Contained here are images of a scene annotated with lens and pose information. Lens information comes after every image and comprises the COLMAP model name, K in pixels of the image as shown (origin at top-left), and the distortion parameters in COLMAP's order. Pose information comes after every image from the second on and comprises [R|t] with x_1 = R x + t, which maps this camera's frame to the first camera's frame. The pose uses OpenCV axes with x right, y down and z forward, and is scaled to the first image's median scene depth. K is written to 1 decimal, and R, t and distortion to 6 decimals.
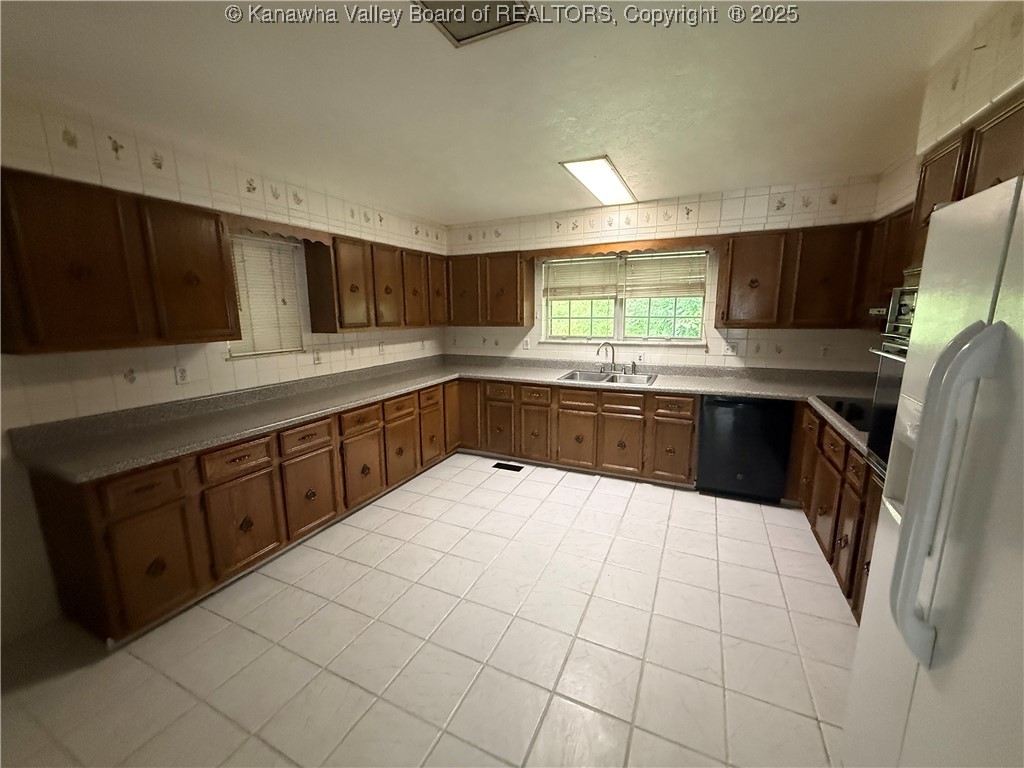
lens RADIAL K [[415.6, 0, 504.3], [0, 415.6, 380.3], [0, 0, 1]] dist [-0.000352, -0.000401]
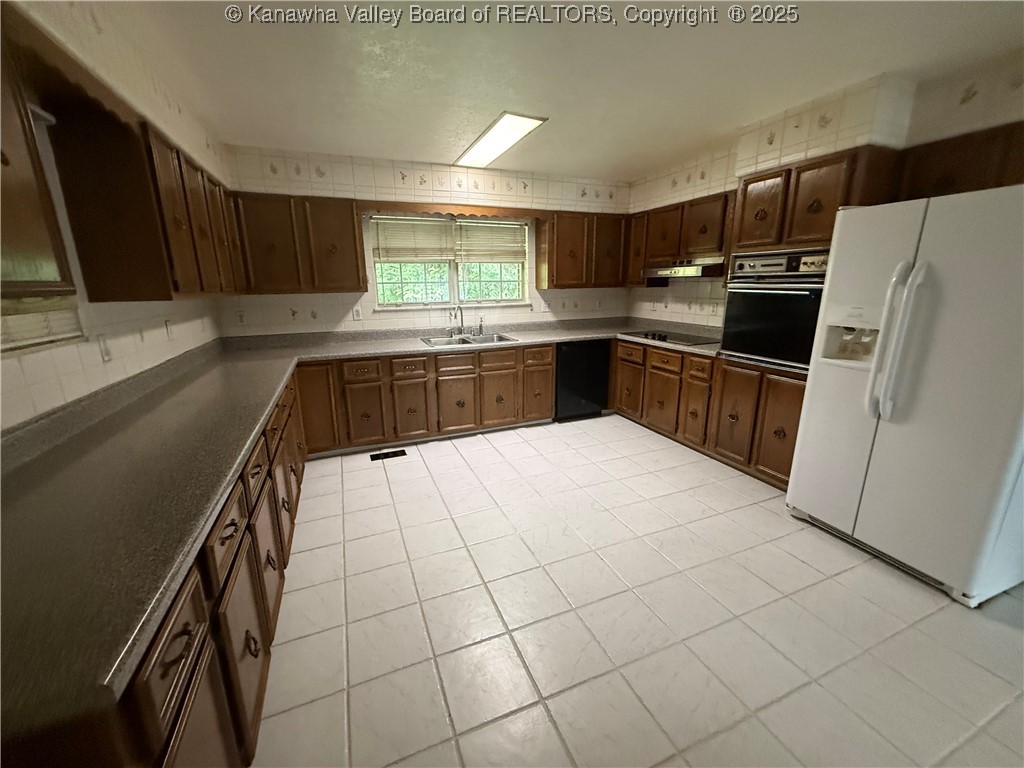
lens RADIAL K [[415.6, 0, 512.8], [0, 415.6, 383.0], [0, 0, 1]] dist [-0.000352, -0.000401]
pose [[0.660447, -0.171447, 0.731038, -0.500145], [0.128979, 0.985016, 0.114488, -0.006009], [-0.739713, 0.018675, 0.672664, 0.258051]]
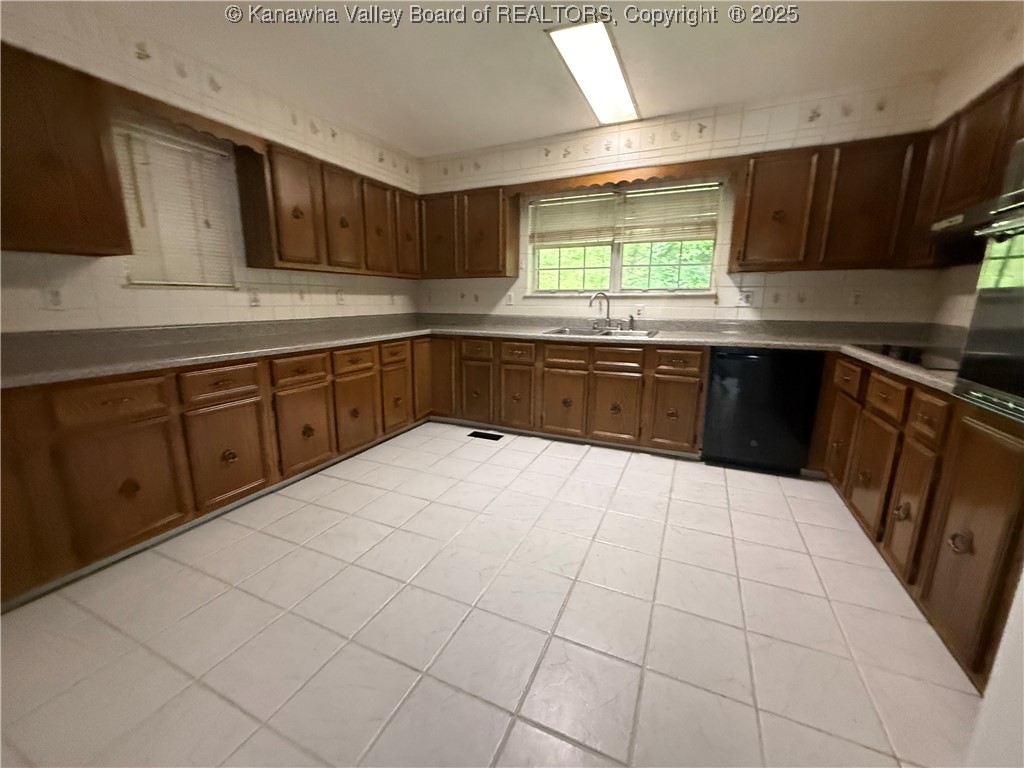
lens RADIAL K [[415.6, 0, 505.7], [0, 415.6, 383.0], [0, 0, 1]] dist [-0.000352, -0.000401]
pose [[0.999732, 0.012035, 0.019797, 0.038474], [-0.012664, 0.999408, 0.031986, 0.081273], [-0.019400, -0.032229, 0.999292, 0.153684]]
